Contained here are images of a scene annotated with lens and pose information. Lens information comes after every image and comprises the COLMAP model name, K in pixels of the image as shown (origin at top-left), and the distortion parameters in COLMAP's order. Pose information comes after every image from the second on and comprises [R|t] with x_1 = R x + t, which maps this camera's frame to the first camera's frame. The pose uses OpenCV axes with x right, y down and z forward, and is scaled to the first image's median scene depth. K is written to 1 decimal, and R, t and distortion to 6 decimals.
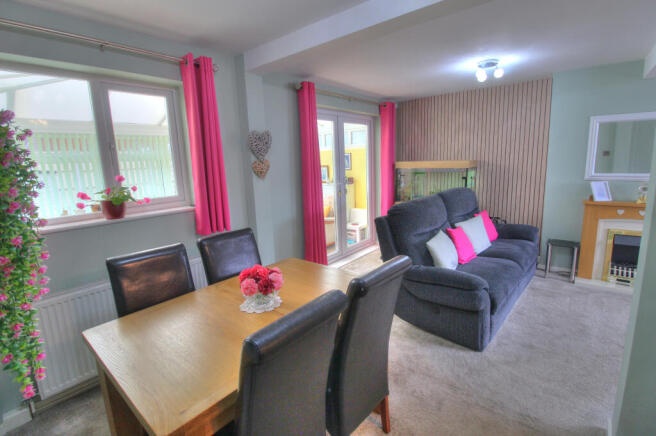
lens RADIAL K [[307.7, 0, 328.7], [0, 307.7, 212.1], [0, 0, 1]] dist [-0.025676, -0.000382]
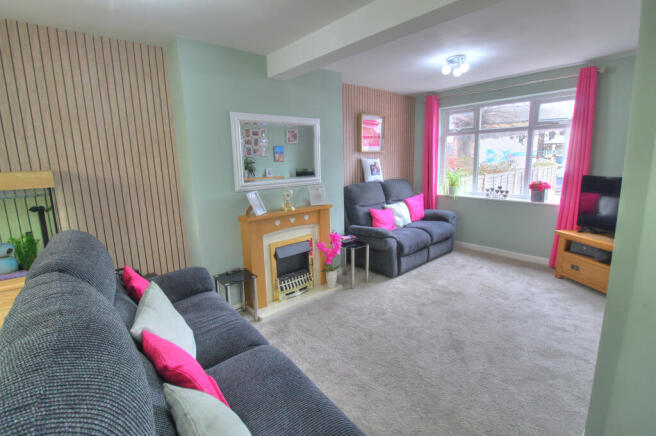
lens RADIAL K [[307.7, 0, 328.7], [0, 307.7, 212.1], [0, 0, 1]] dist [-0.025676, -0.000382]
pose [[0.169269, -0.142830, 0.975165, 0.093985], [0.181033, 0.977114, 0.111692, -0.103486], [-0.968801, 0.157631, 0.191252, 0.637349]]
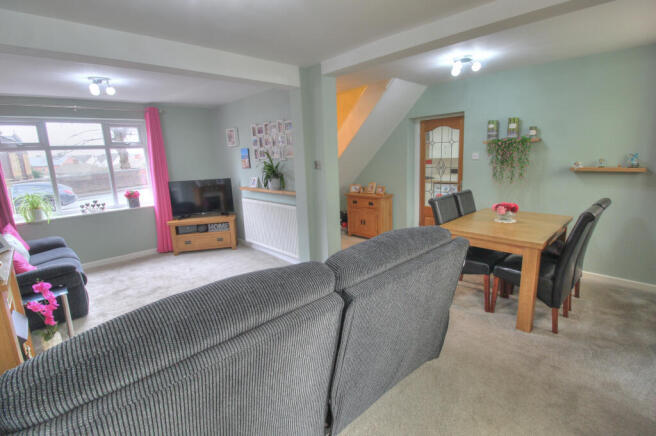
lens RADIAL K [[307.7, 0, 328.7], [0, 307.7, 212.1], [0, 0, 1]] dist [-0.025676, -0.000382]
pose [[-0.990568, 0.053312, 0.126225, 0.288794], [0.093500, 0.936397, 0.338257, -0.239372], [-0.100164, 0.346868, -0.932550, 1.307144]]
